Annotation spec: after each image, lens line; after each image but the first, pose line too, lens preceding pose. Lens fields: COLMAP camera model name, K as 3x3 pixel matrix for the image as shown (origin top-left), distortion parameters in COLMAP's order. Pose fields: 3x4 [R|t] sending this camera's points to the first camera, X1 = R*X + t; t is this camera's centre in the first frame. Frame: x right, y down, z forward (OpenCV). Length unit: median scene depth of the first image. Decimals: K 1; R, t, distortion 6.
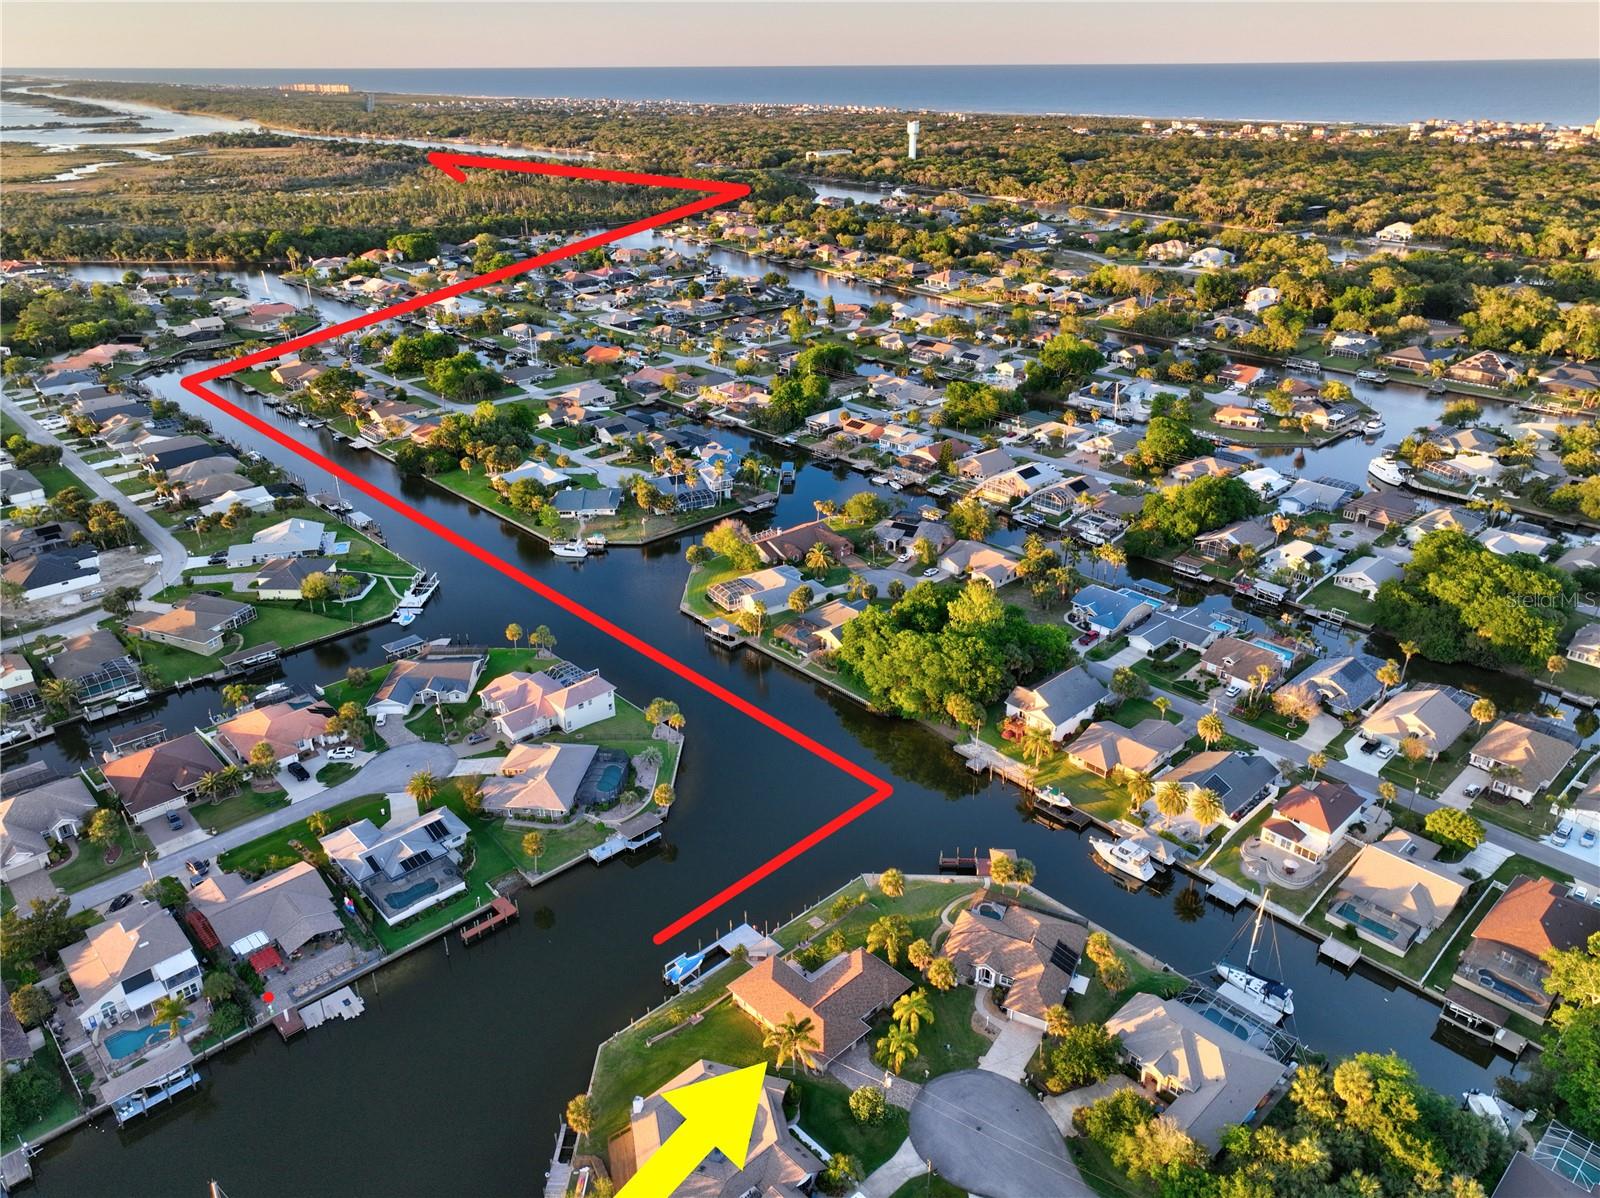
lens RADIAL K [[1123.7, 0, 803.1], [0, 1123.7, 600.6], [0, 0, 1]] dist [0.001424, 0.010696]
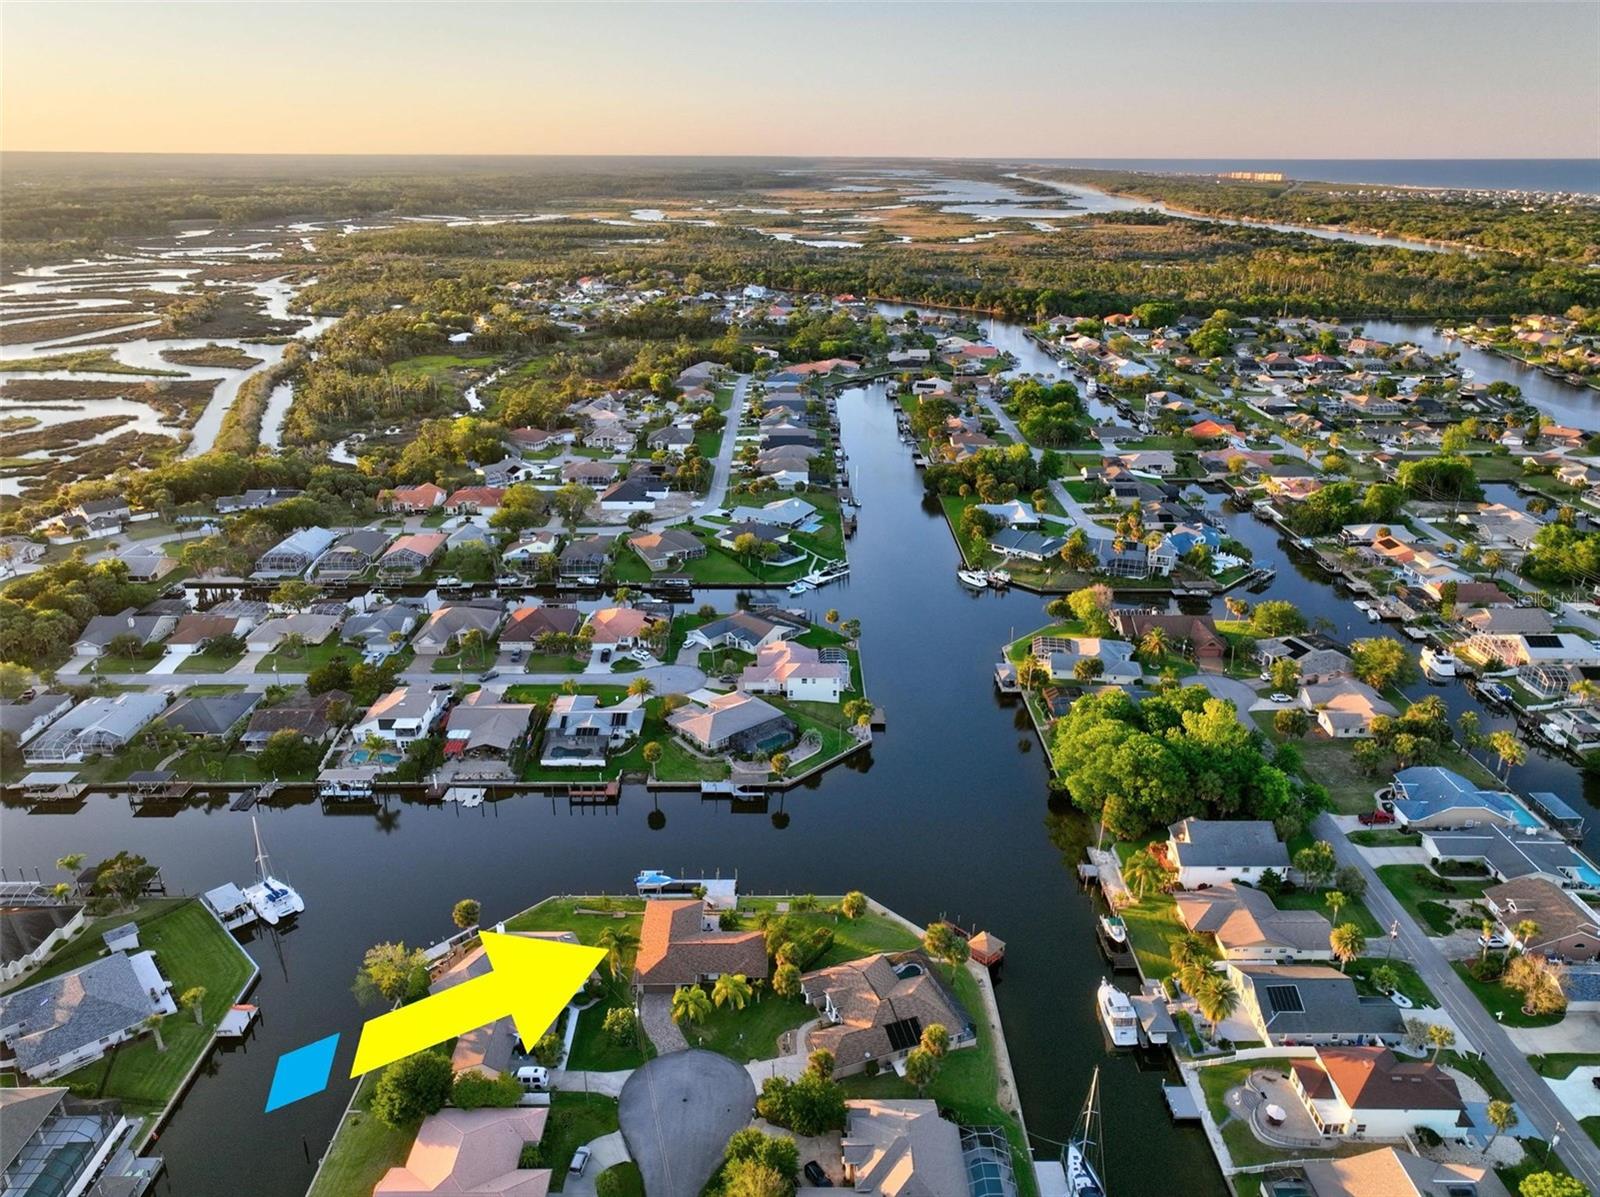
lens RADIAL K [[1123.7, 0, 803.1], [0, 1123.7, 600.1], [0, 0, 1]] dist [0.001424, 0.010696]
pose [[0.729539, 0.259230, -0.632909, 0.376579], [-0.301695, 0.952463, 0.042358, -0.023175], [0.613803, 0.160043, 0.773067, 0.091839]]
